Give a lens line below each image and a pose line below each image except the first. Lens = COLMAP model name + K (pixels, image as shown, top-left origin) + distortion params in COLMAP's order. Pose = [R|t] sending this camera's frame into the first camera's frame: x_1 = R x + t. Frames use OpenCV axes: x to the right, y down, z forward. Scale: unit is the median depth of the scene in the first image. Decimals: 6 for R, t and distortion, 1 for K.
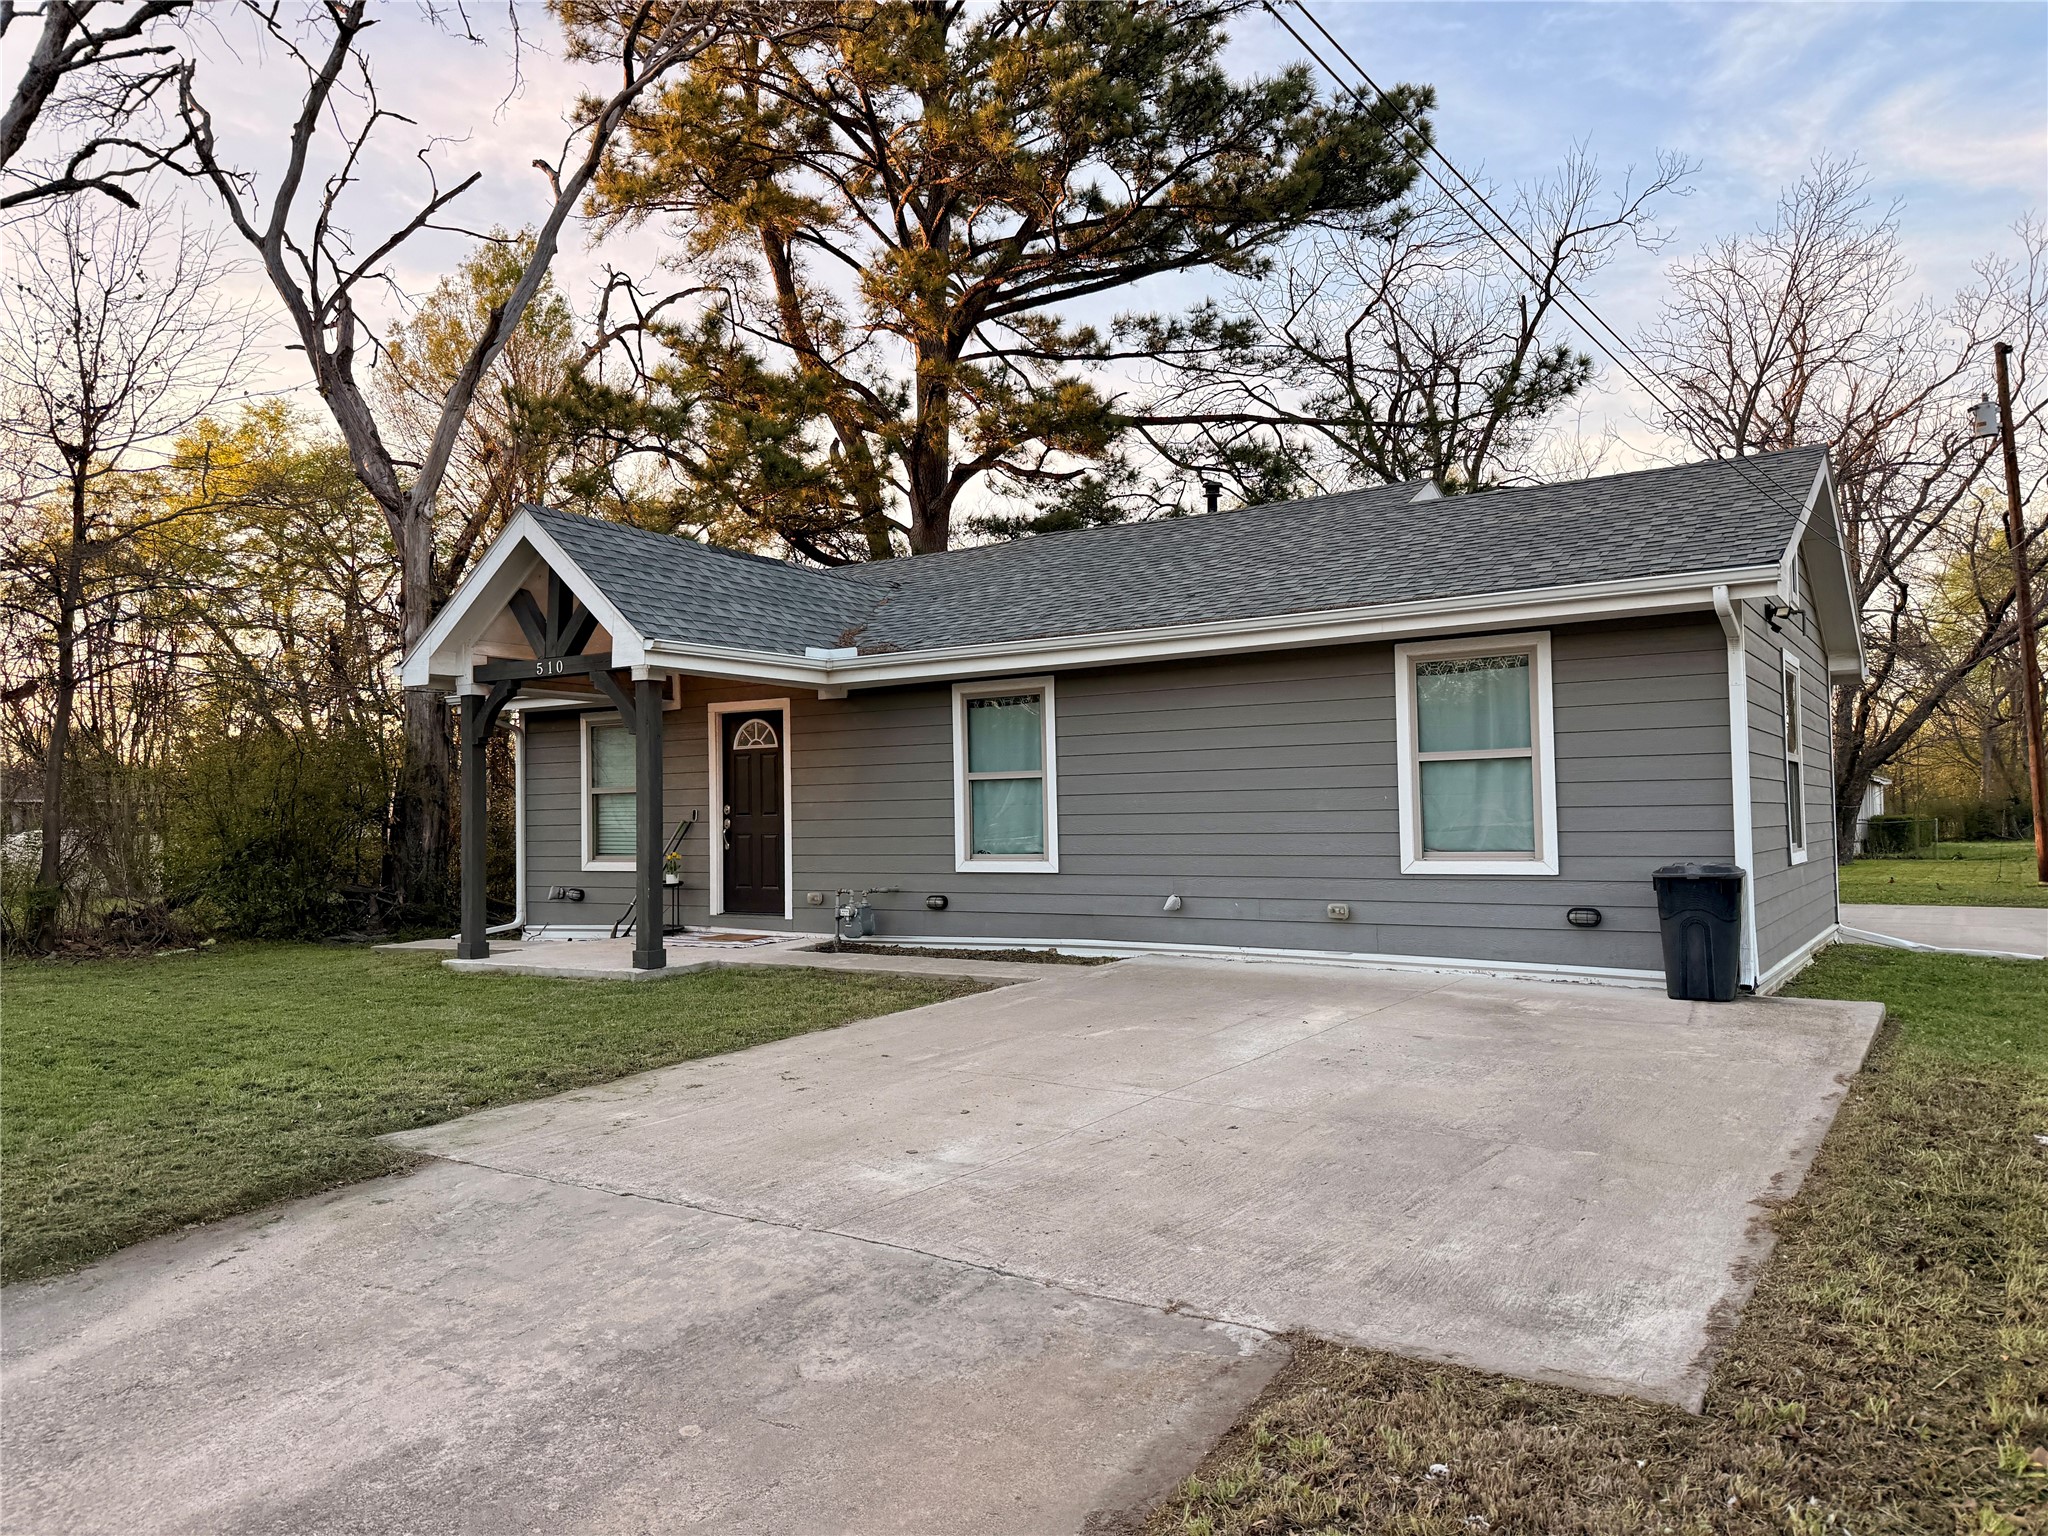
lens RADIAL K [[1390.3, 0, 1024.7], [0, 1390.3, 741.4], [0, 0, 1]] dist [0.139124, -0.190309]
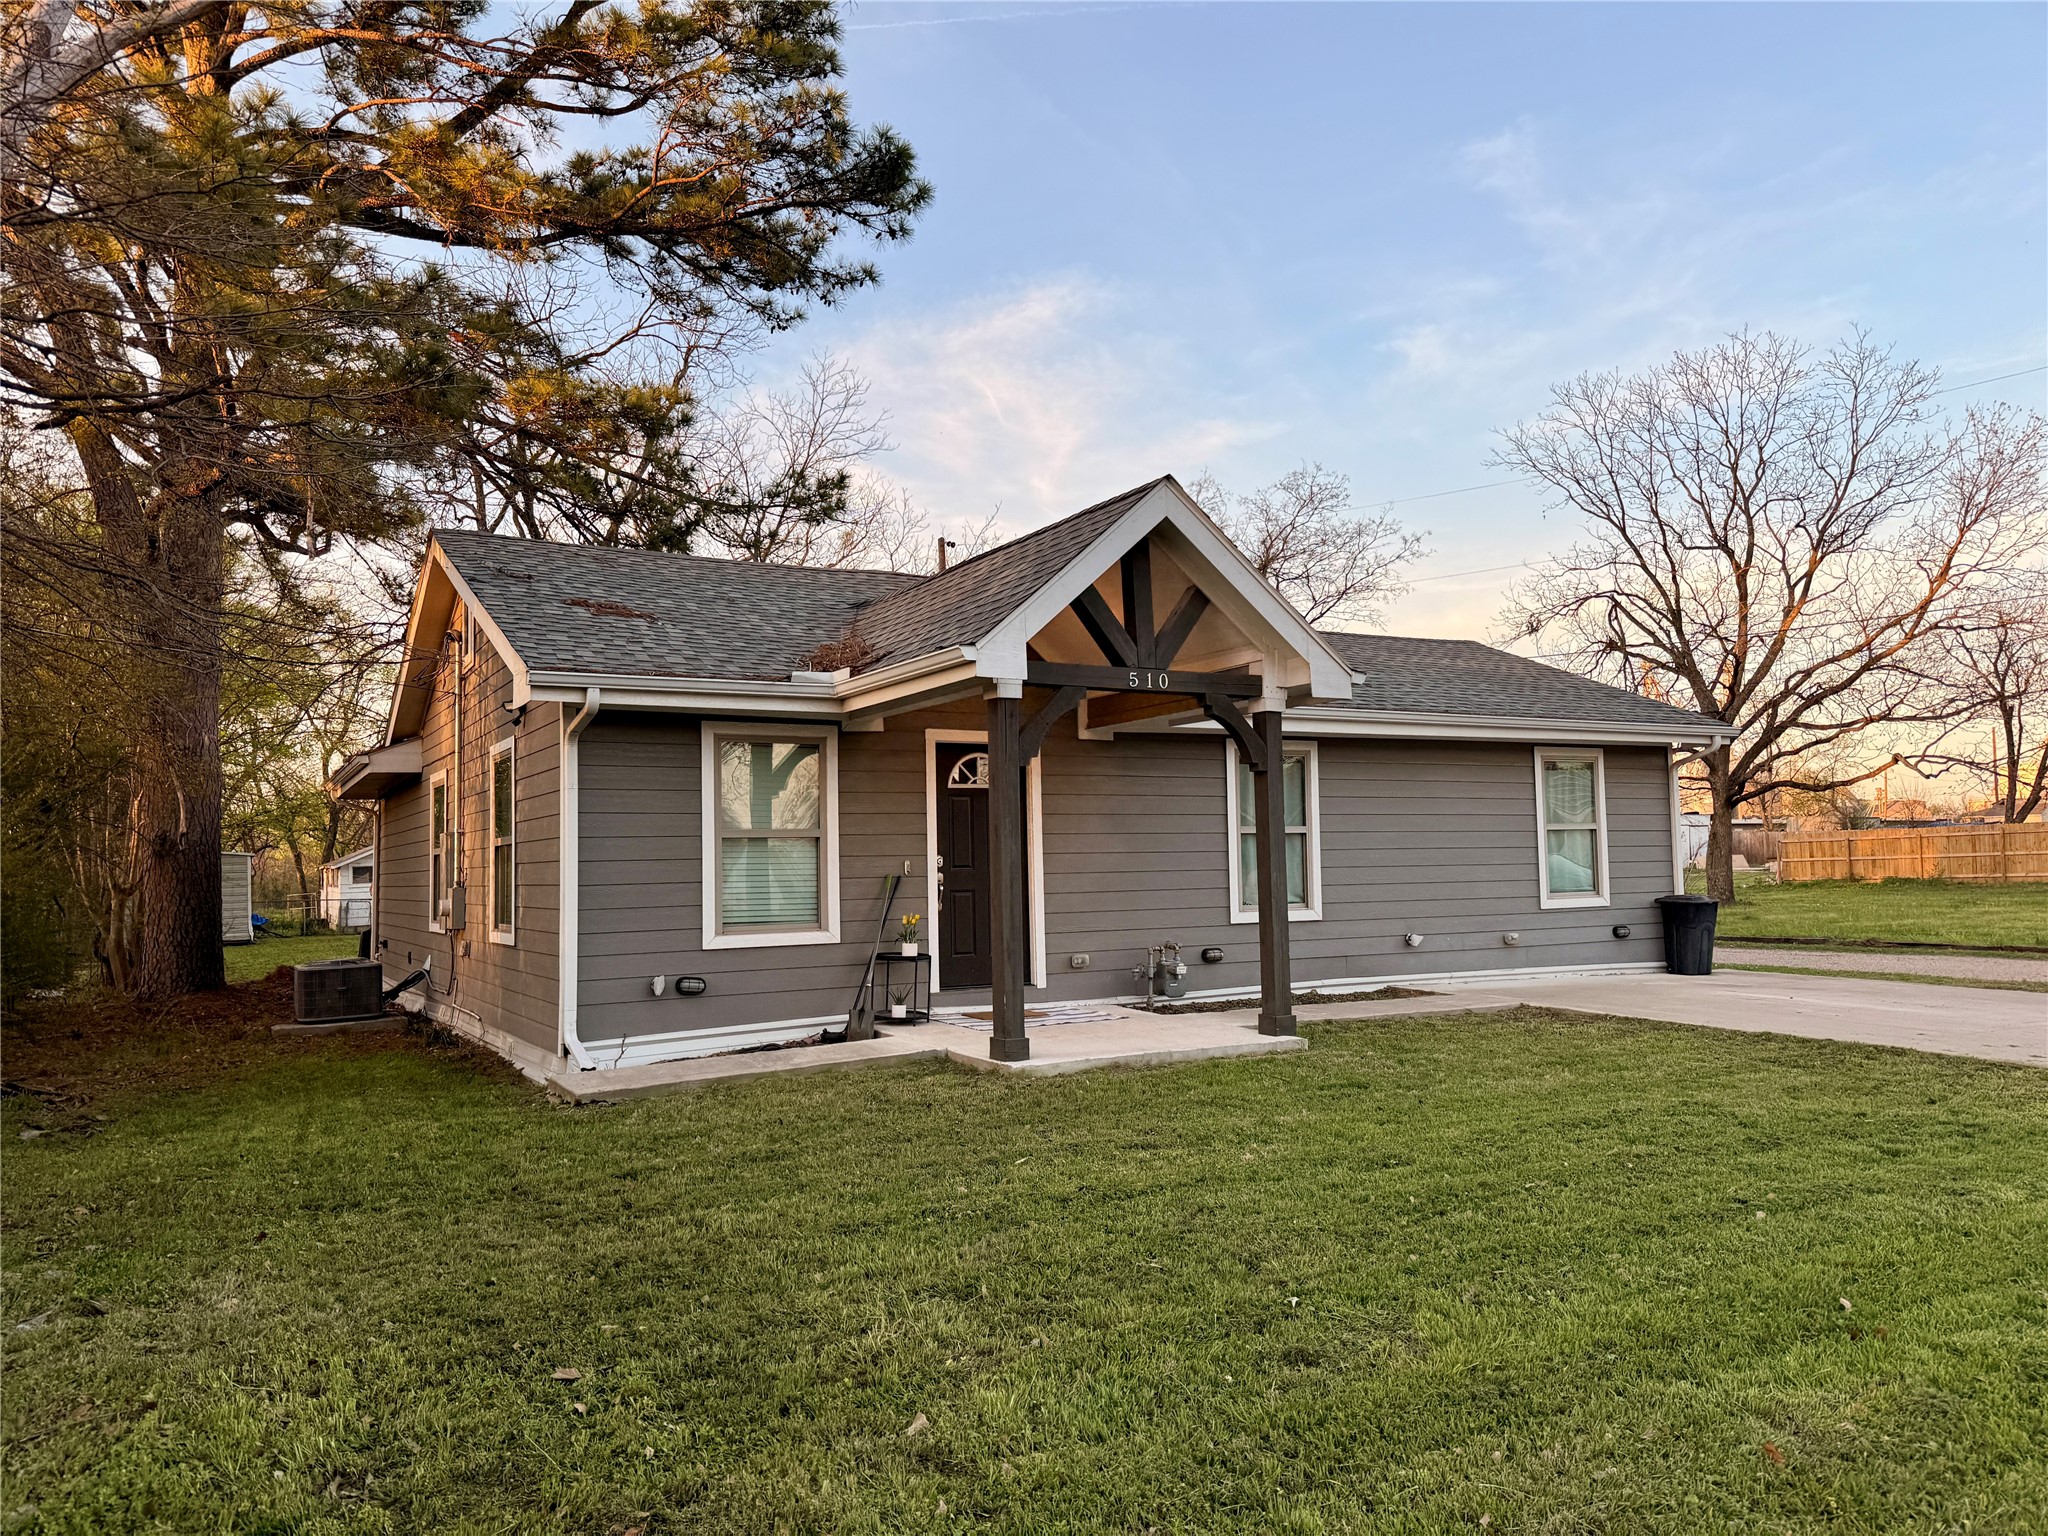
lens RADIAL K [[1437.1, 0, 1024.0], [0, 1437.1, 768.0], [0, 0, 1]] dist [0.145634, -0.221305]
pose [[0.460829, 0.076295, 0.884204, -1.109468], [-0.030580, 0.997071, -0.070097, 0.061996], [-0.886962, 0.005263, 0.461812, 0.677613]]
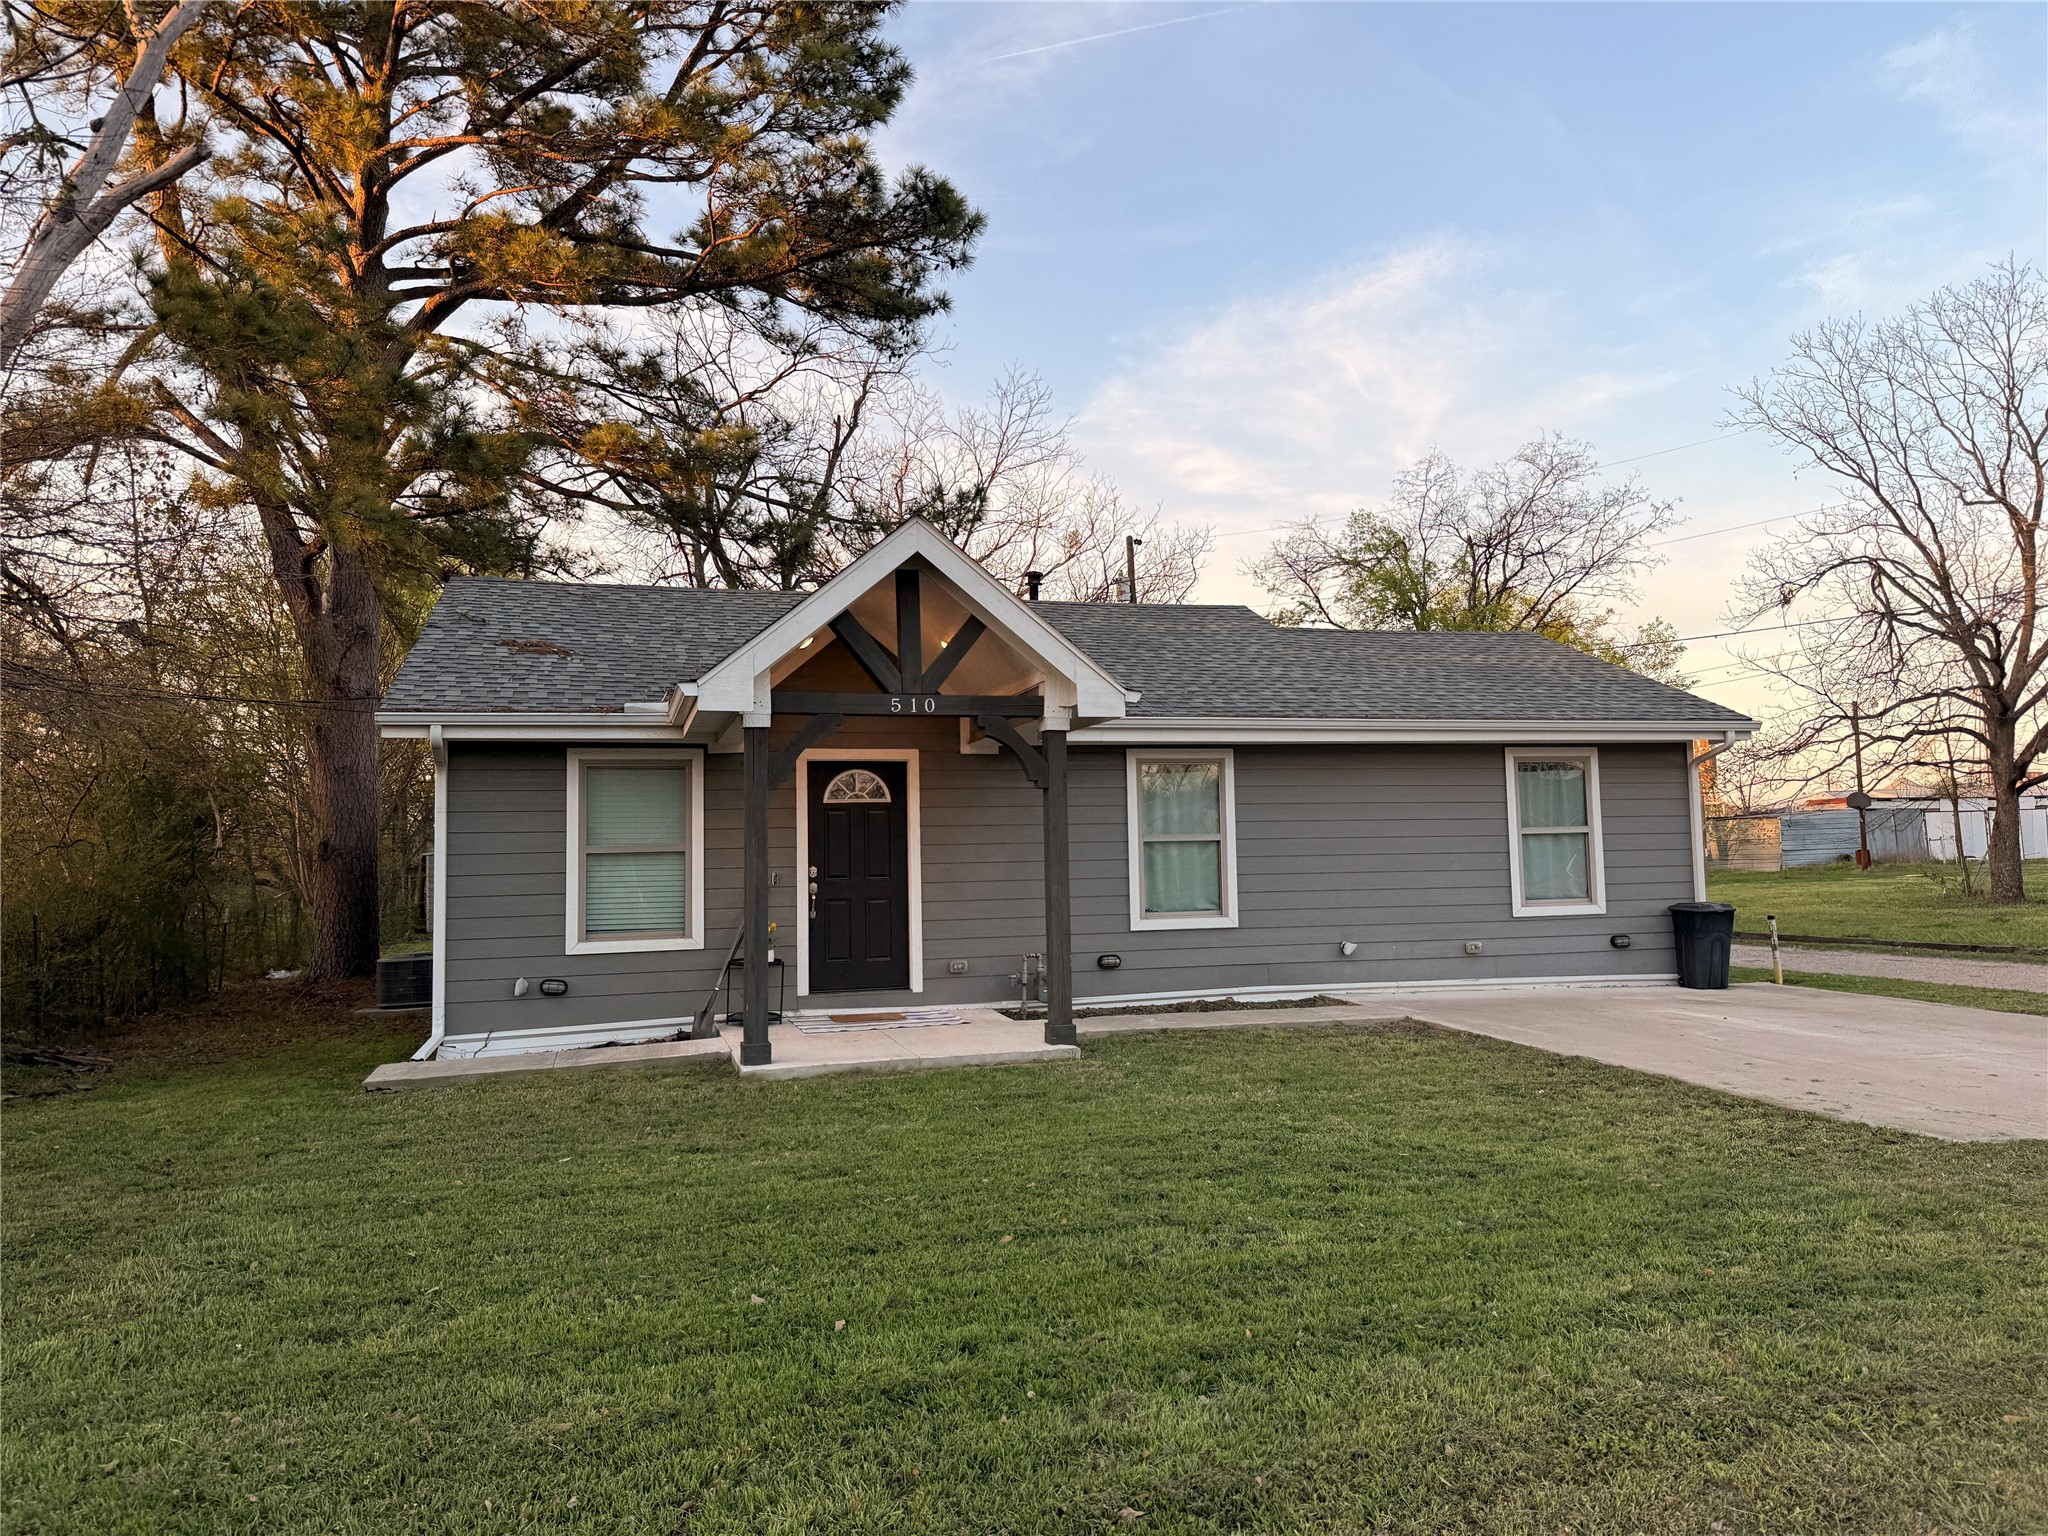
lens RADIAL K [[1443.1, 0, 1062.6], [0, 1443.1, 748.5], [0, 0, 1]] dist [0.143982, -0.223764]
pose [[0.653415, 0.068405, 0.753902, -0.946123], [-0.028610, 0.997429, -0.065705, 0.032332], [-0.756459, 0.021364, 0.653693, 0.348839]]
